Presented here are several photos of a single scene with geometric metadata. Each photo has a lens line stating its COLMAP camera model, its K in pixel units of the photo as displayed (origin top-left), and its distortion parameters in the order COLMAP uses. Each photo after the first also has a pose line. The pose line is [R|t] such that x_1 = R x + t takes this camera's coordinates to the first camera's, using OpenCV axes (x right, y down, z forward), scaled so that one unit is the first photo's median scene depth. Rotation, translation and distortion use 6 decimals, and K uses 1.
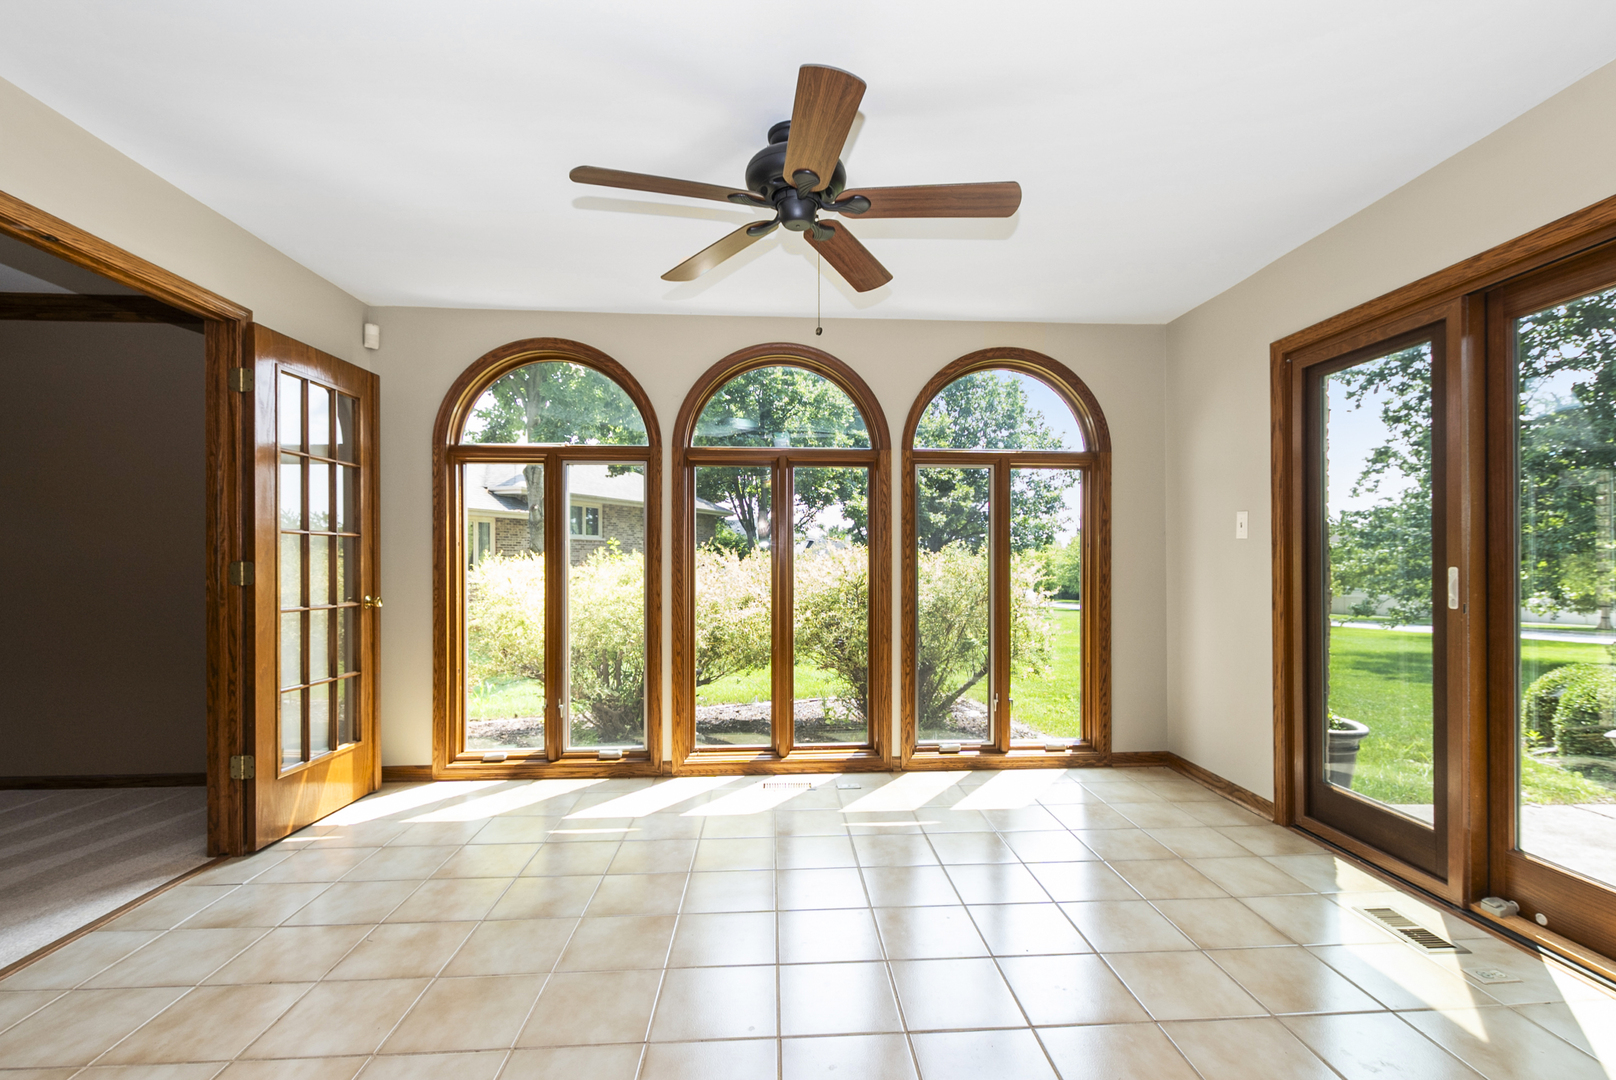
lens RADIAL K [[717.1, 0, 815.7], [0, 717.1, 562.6], [0, 0, 1]] dist [0.006403, -0.002161]
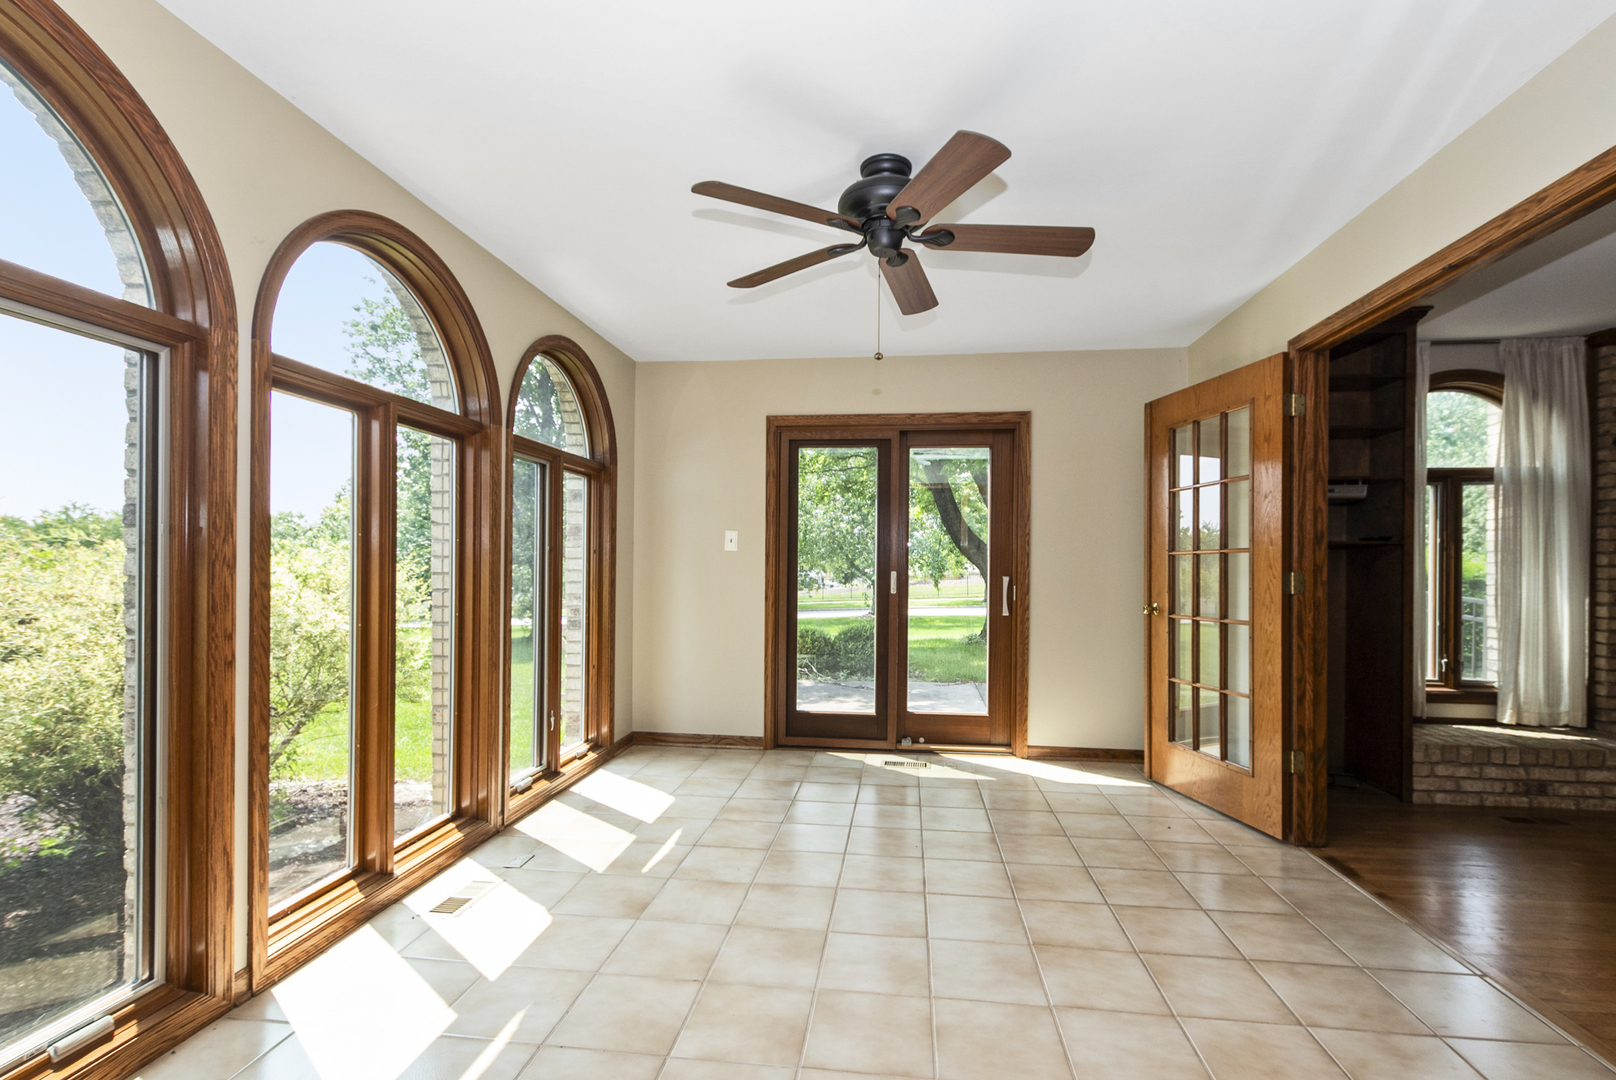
lens RADIAL K [[717.1, 0, 837.3], [0, 717.1, 562.8], [0, 0, 1]] dist [0.006403, -0.002161]
pose [[0.179316, 0.003868, 0.983784, -0.747889], [-0.003975, 0.999987, -0.003207, -0.007330], [-0.983784, -0.003336, 0.179329, 0.605421]]
